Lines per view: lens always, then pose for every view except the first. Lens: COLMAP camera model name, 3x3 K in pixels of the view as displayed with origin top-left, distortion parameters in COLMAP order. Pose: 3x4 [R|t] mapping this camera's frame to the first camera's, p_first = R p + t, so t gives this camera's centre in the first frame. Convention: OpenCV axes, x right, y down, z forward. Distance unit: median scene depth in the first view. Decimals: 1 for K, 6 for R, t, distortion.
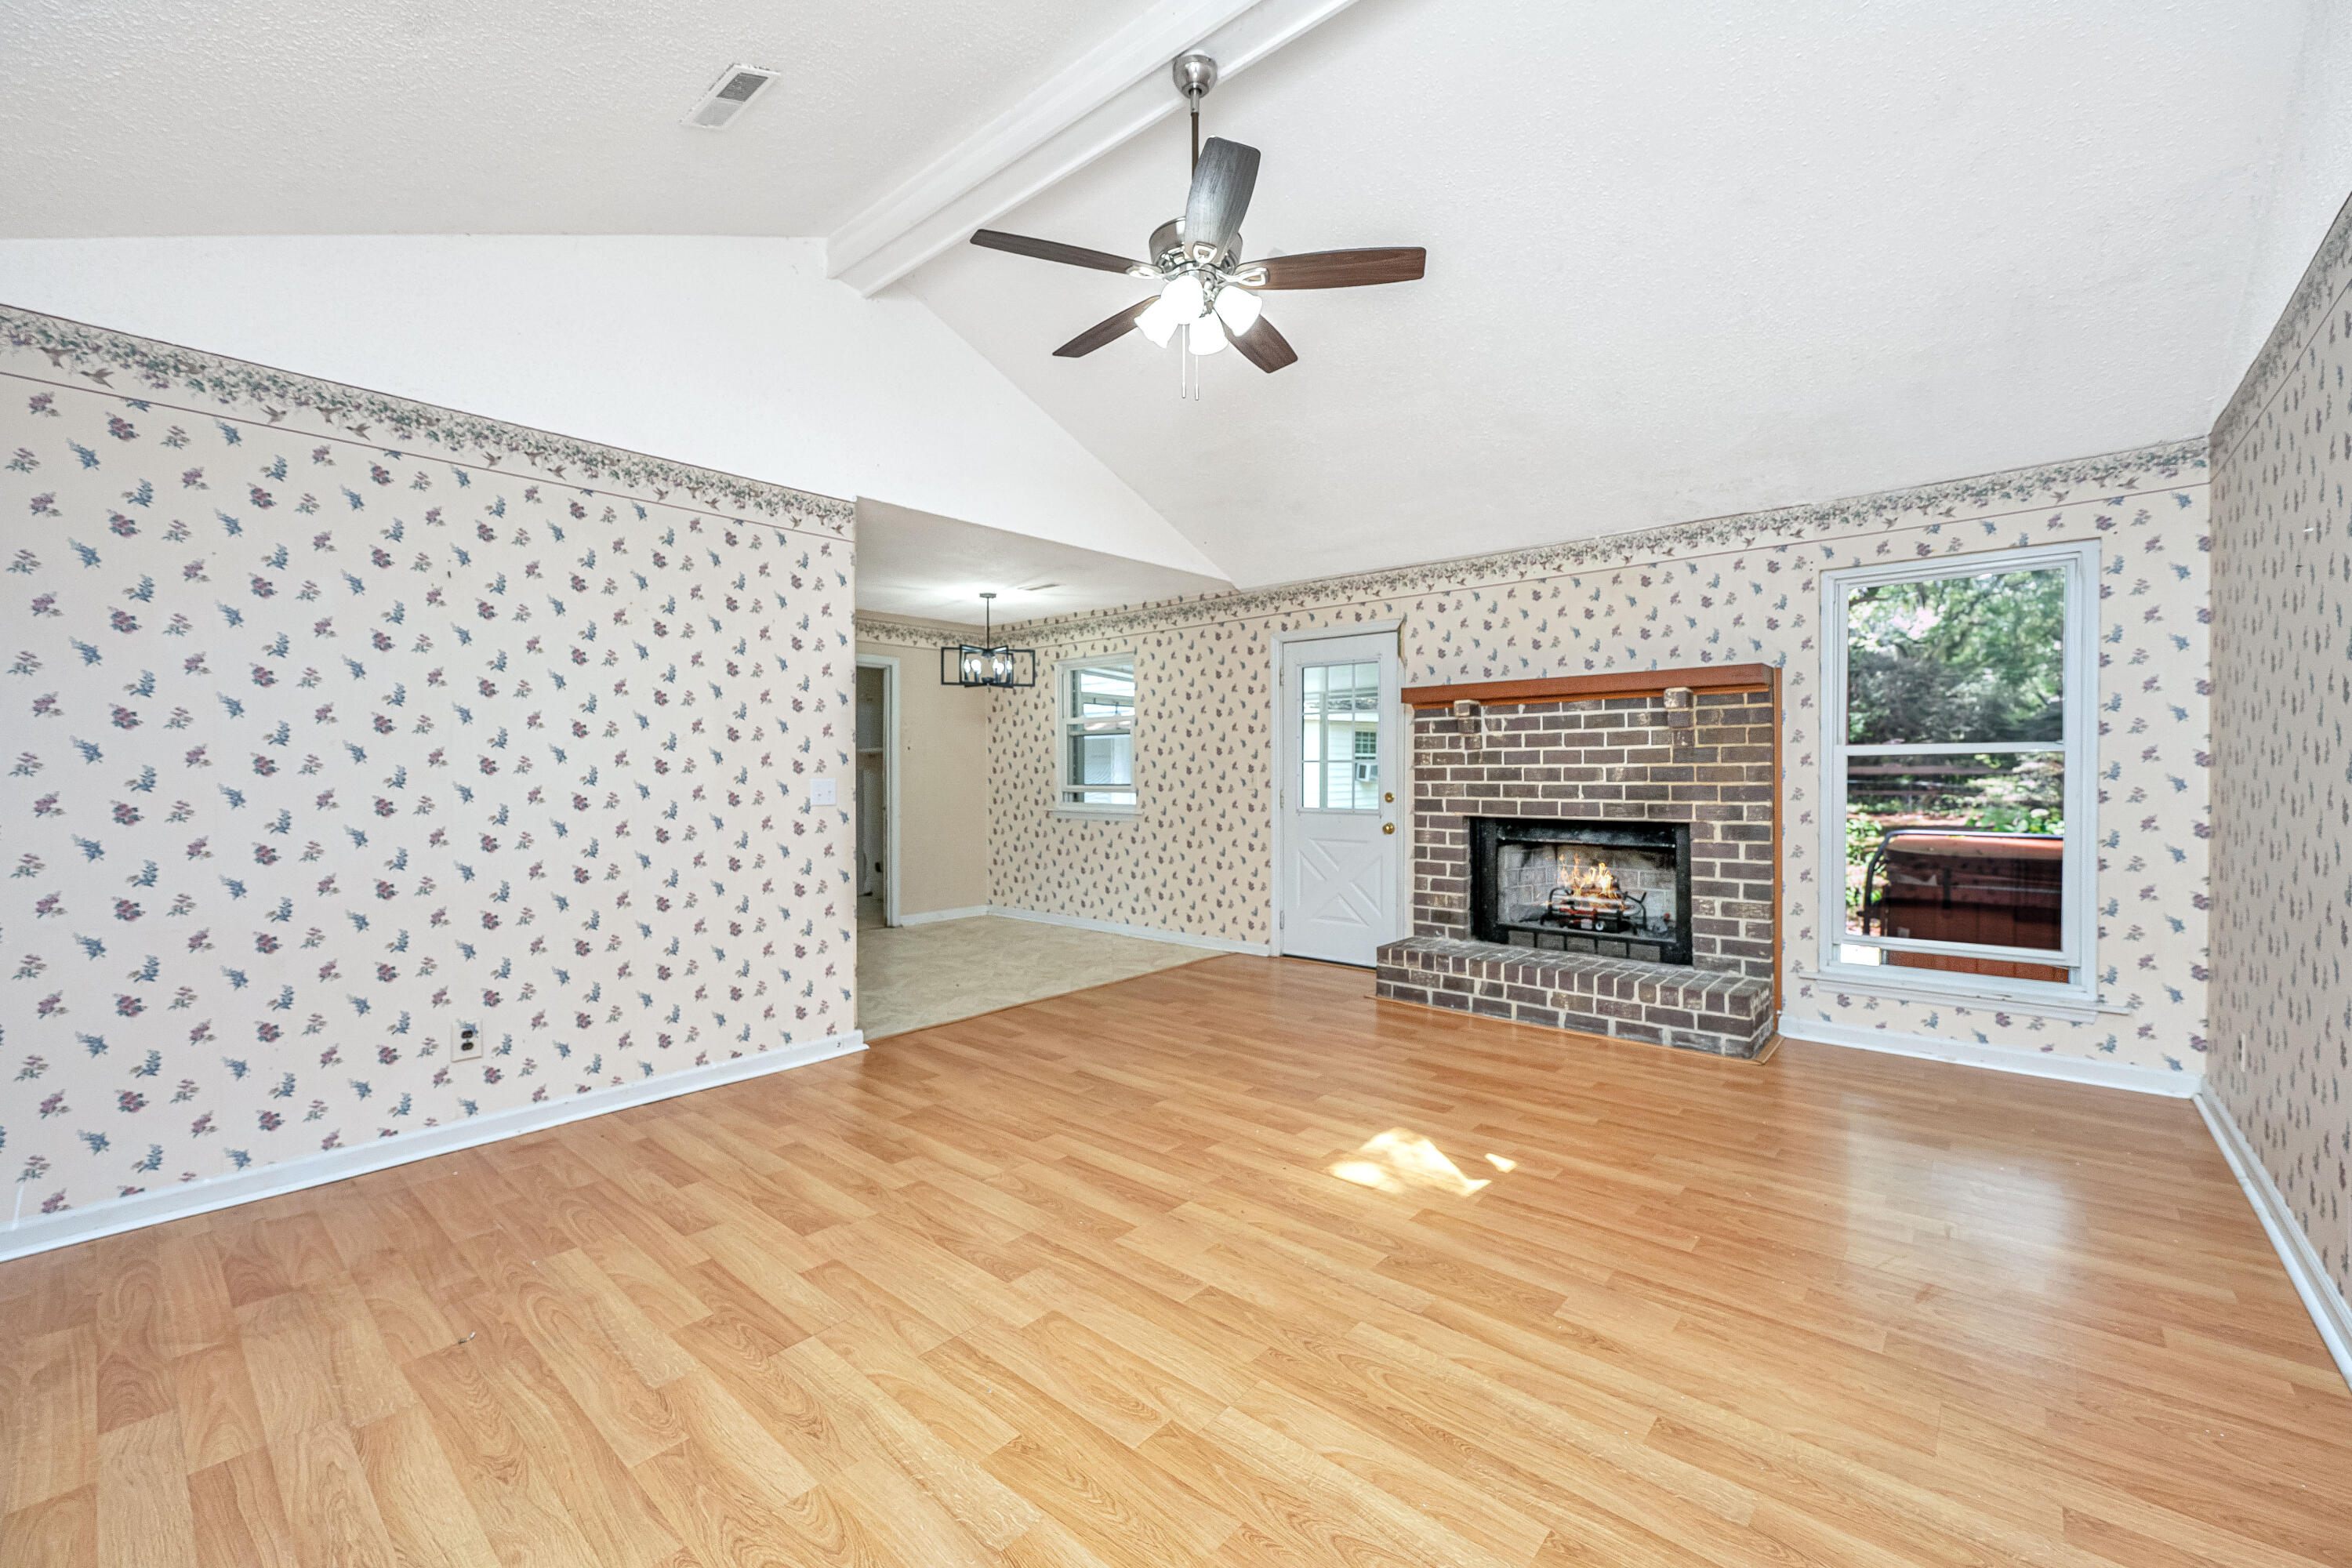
lens RADIAL K [[965.6, 0, 1219.8], [0, 965.6, 772.2], [0, 0, 1]] dist [-0.003508, 0.002245]
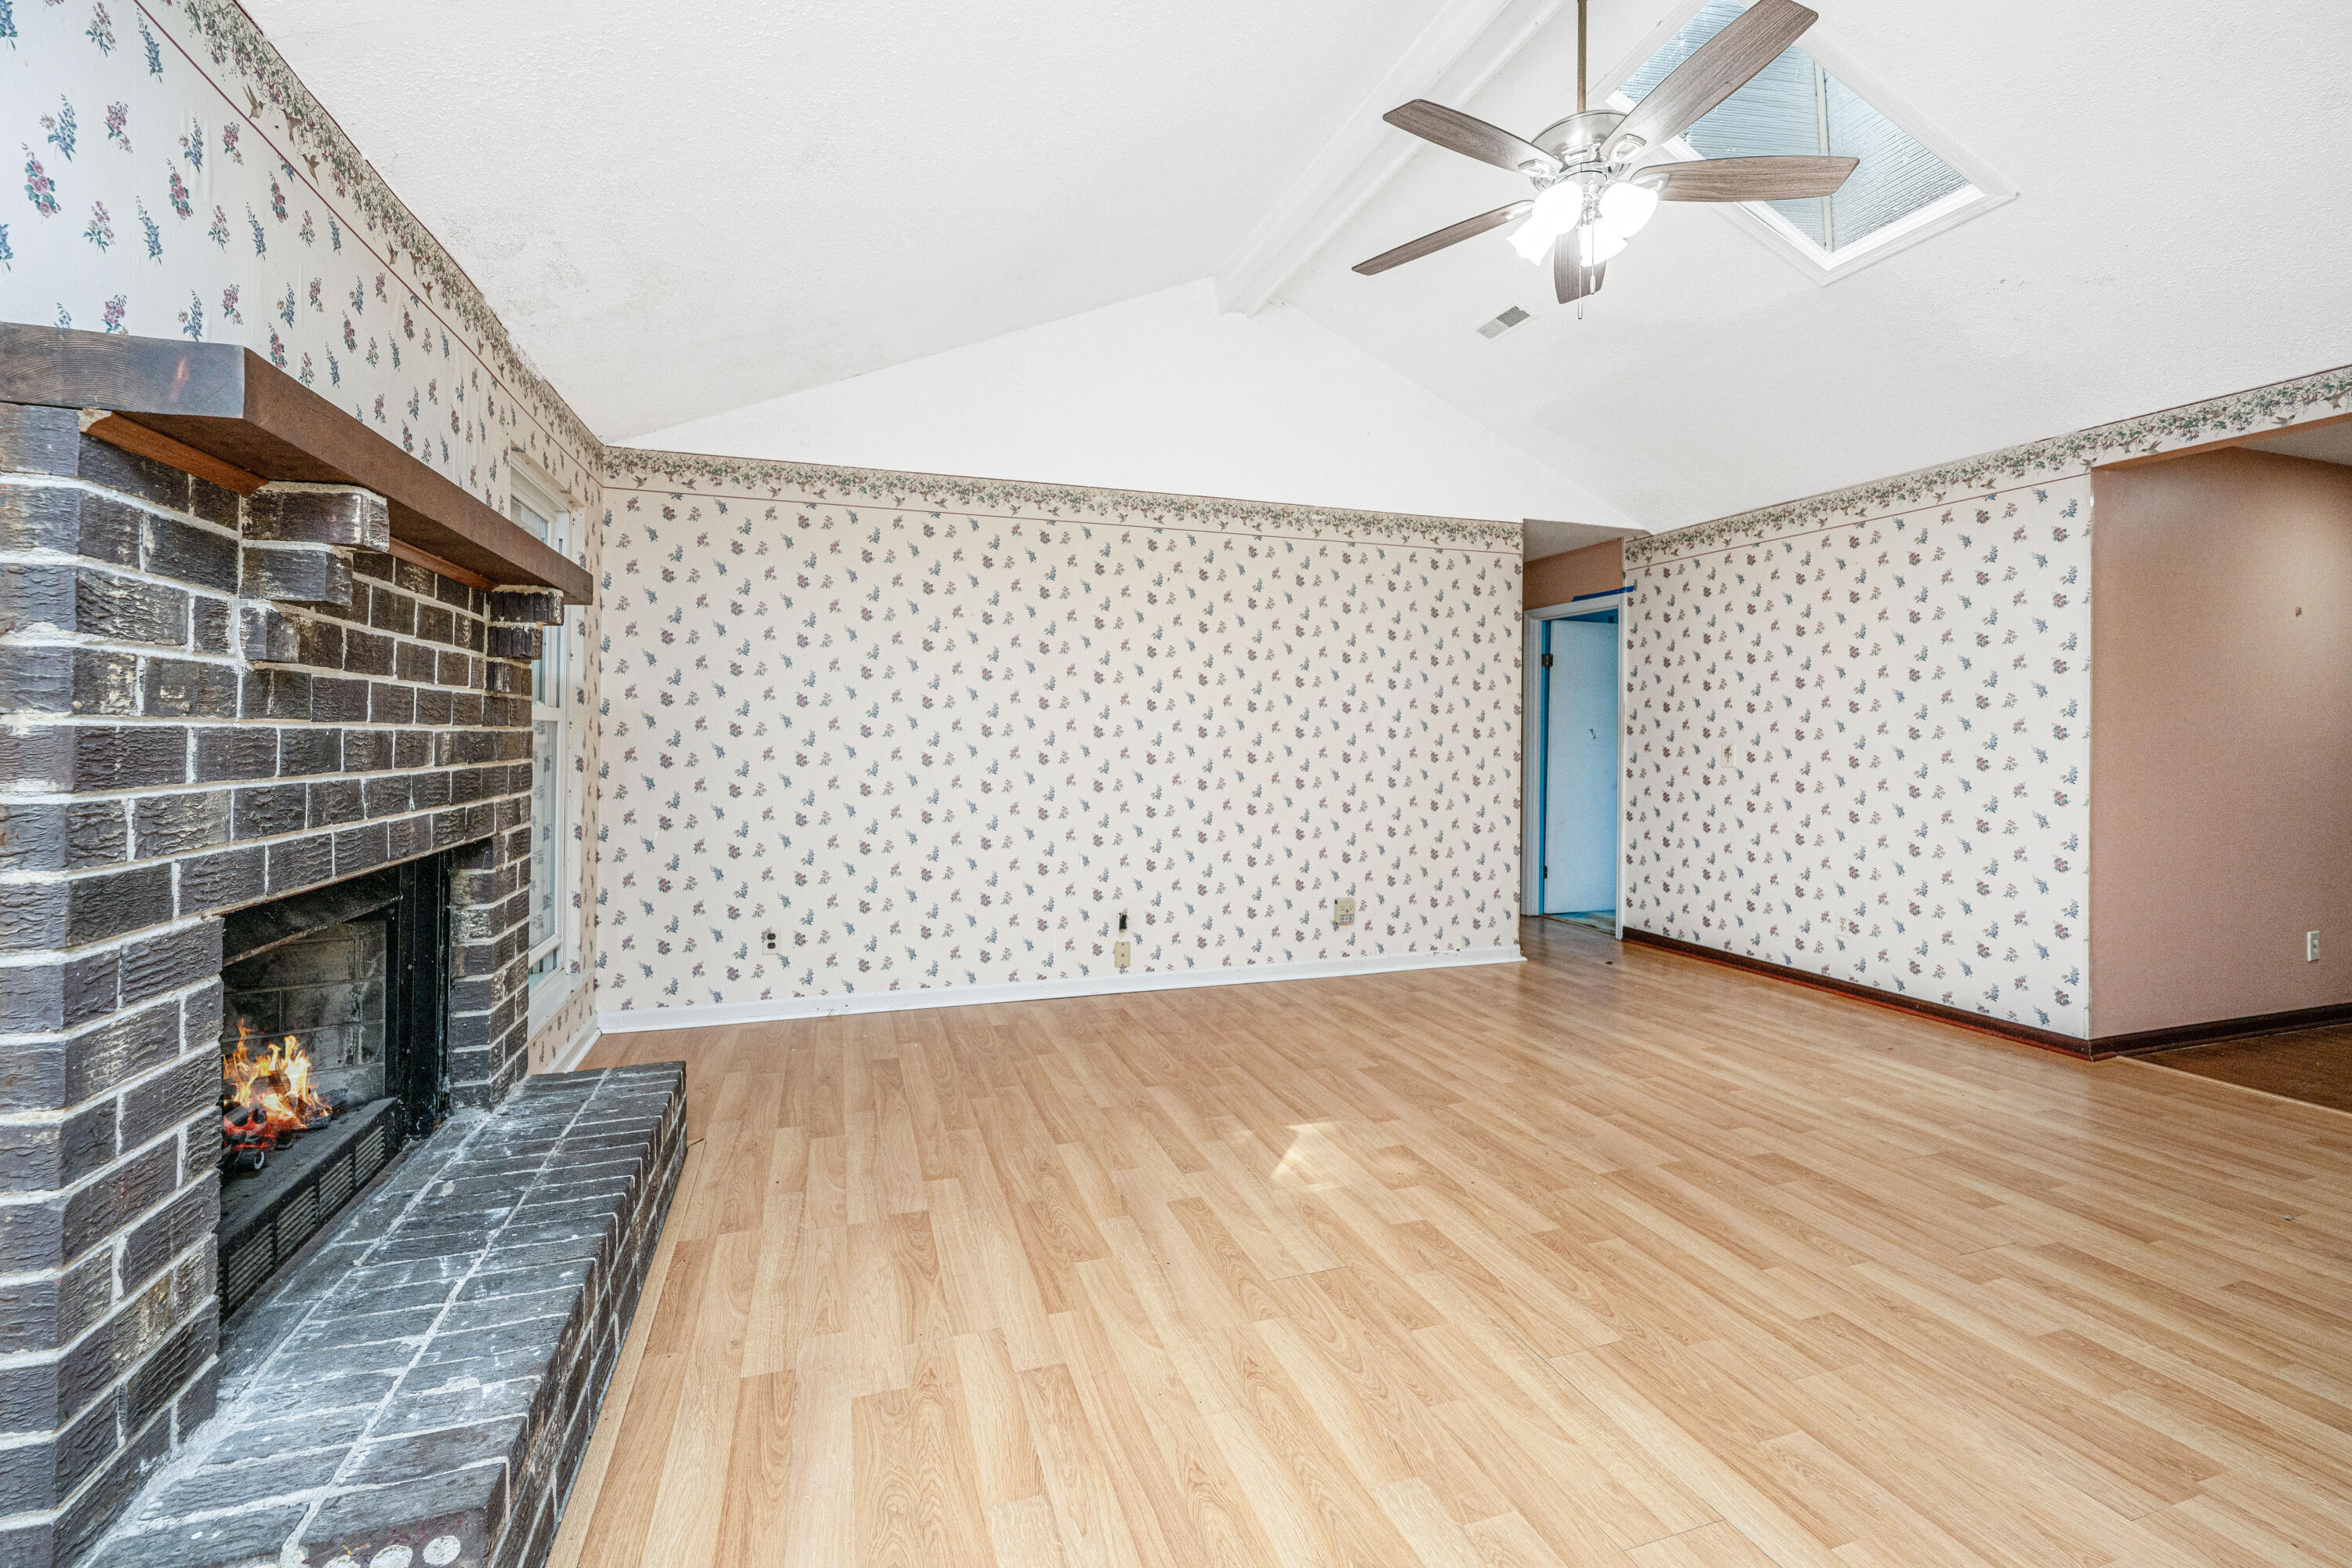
lens RADIAL K [[965.6, 0, 1138.0], [0, 965.6, 729.9], [0, 0, 1]] dist [-0.003508, 0.002245]
pose [[-0.831505, -0.001631, 0.555515, -0.125753], [-0.007517, 0.999937, -0.008315, -0.005218], [-0.555466, -0.011090, -0.831465, 1.391830]]
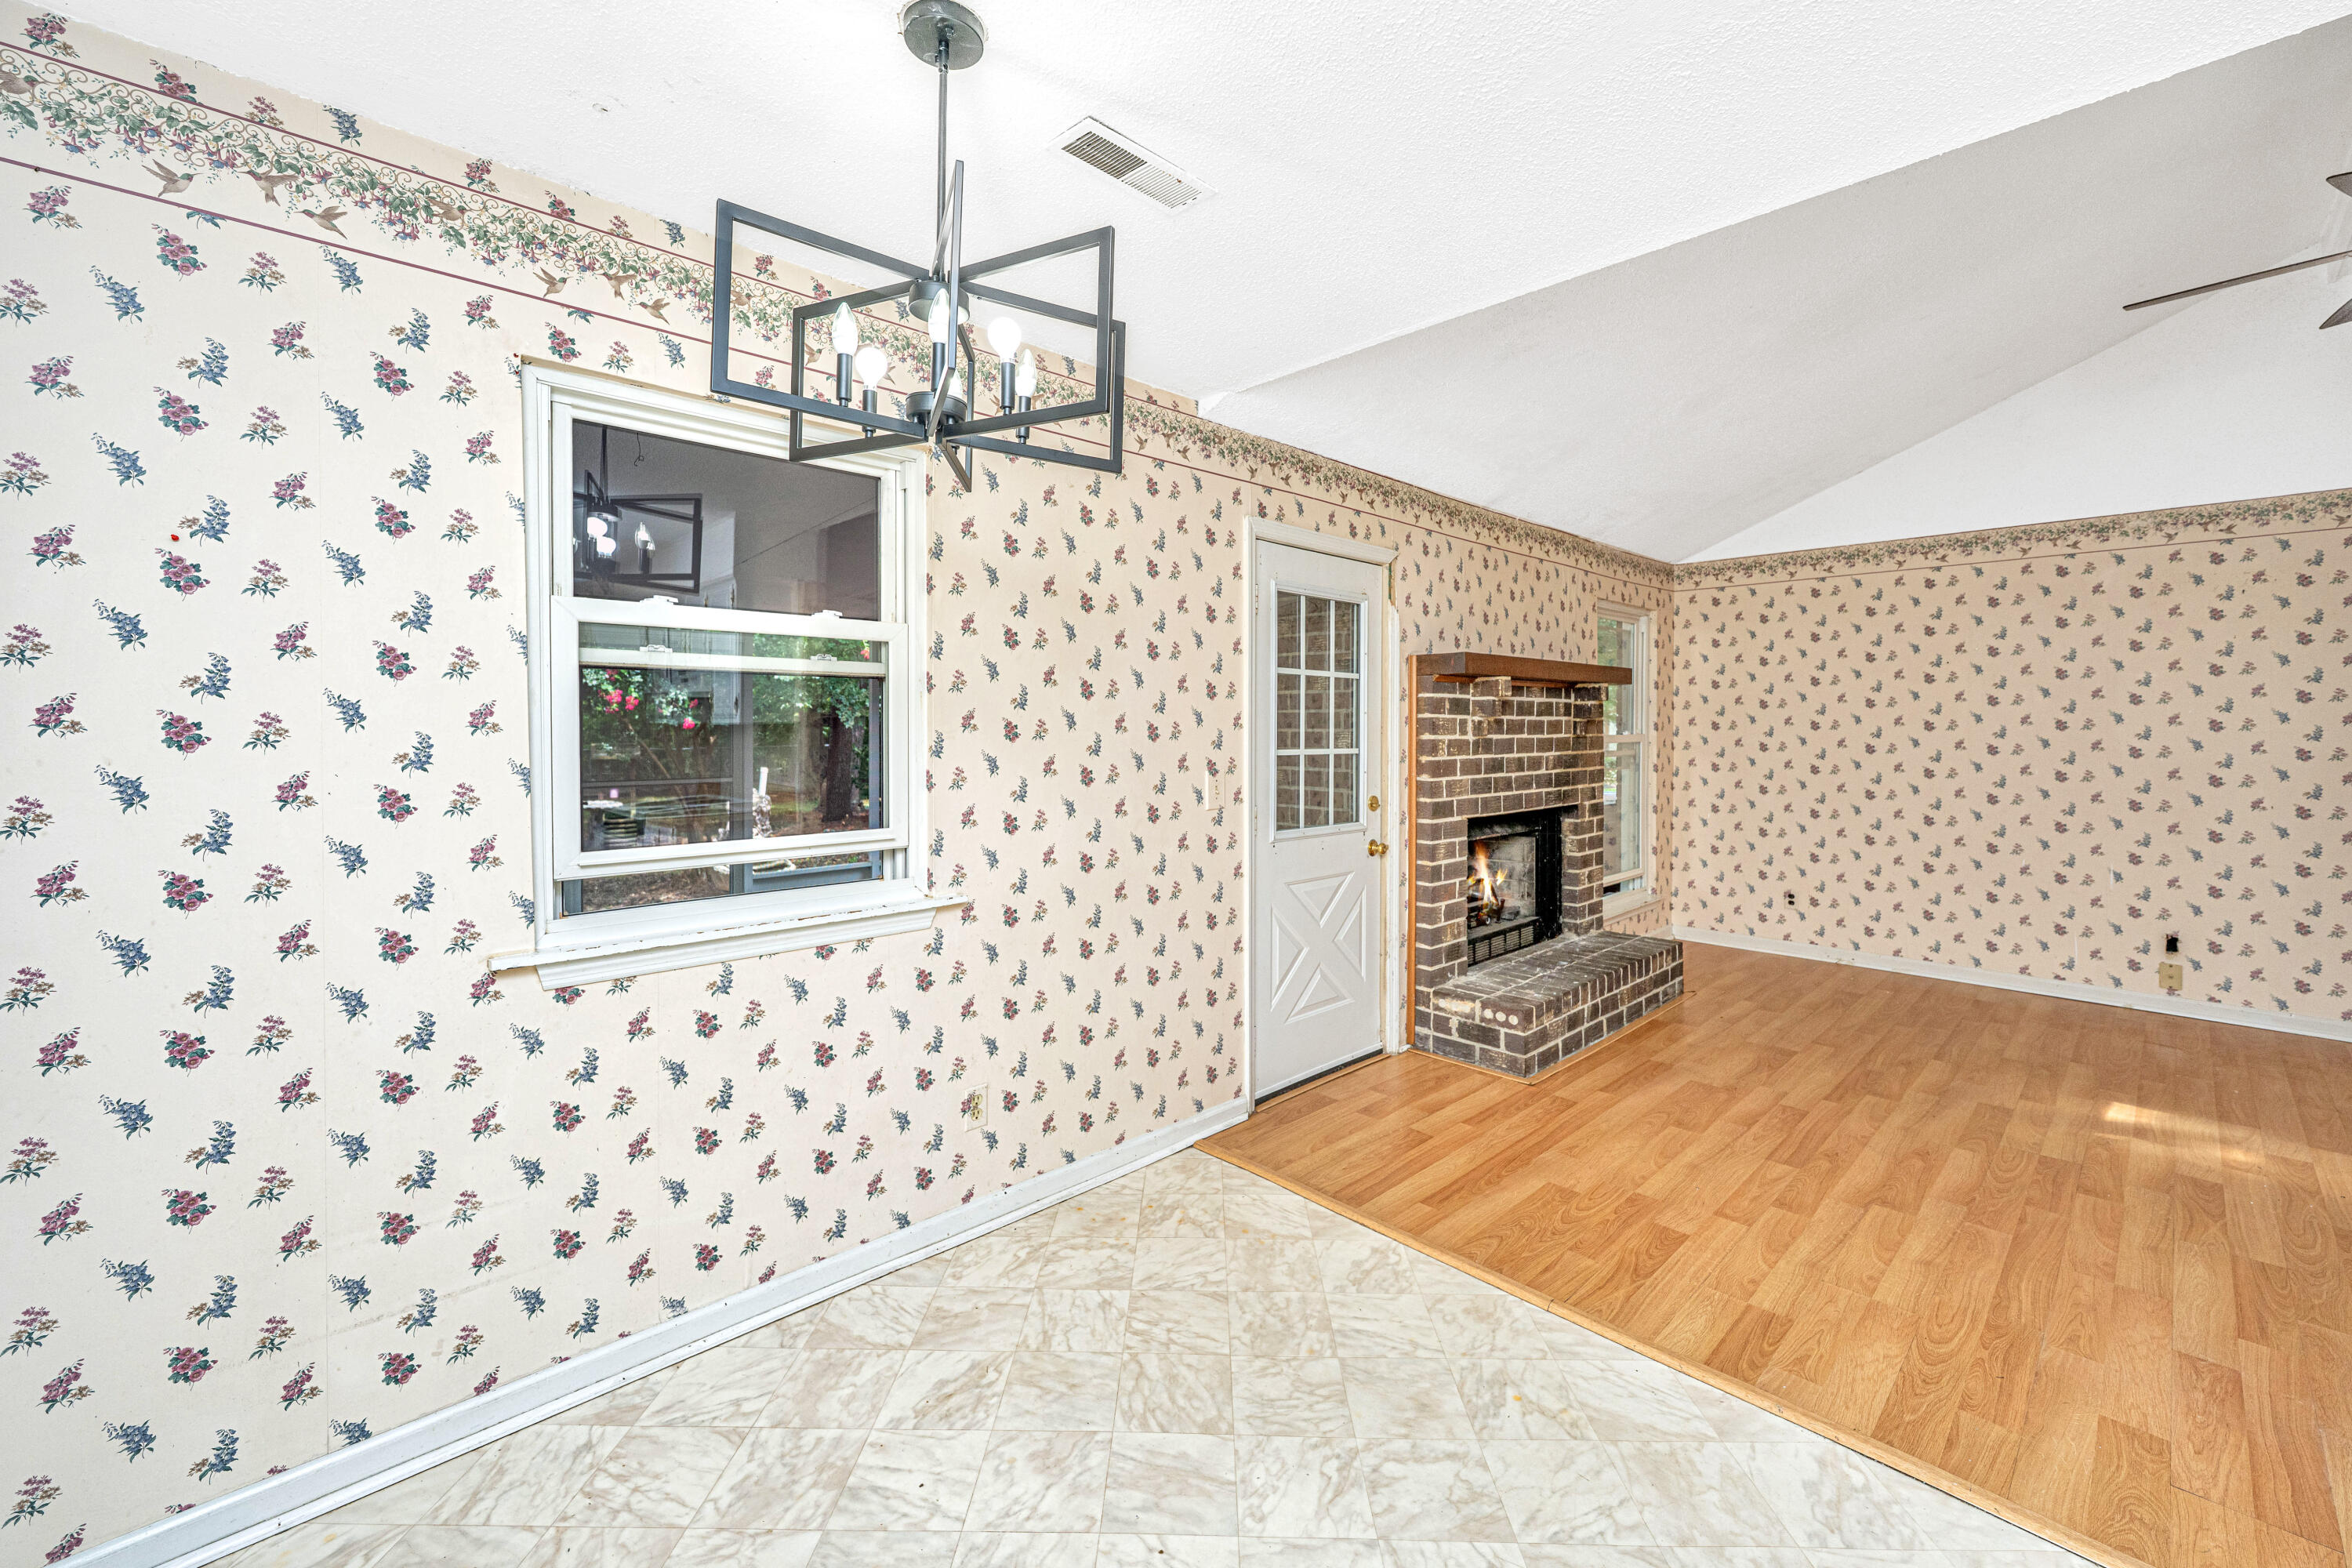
lens RADIAL K [[965.6, 0, 1218.5], [0, 965.6, 711.2], [0, 0, 1]] dist [-0.003508, 0.002245]
pose [[0.100138, 0.015349, 0.994855, -0.730050], [-0.003963, 0.999879, -0.015028, -0.039637], [-0.994966, -0.002438, 0.100187, 1.451631]]
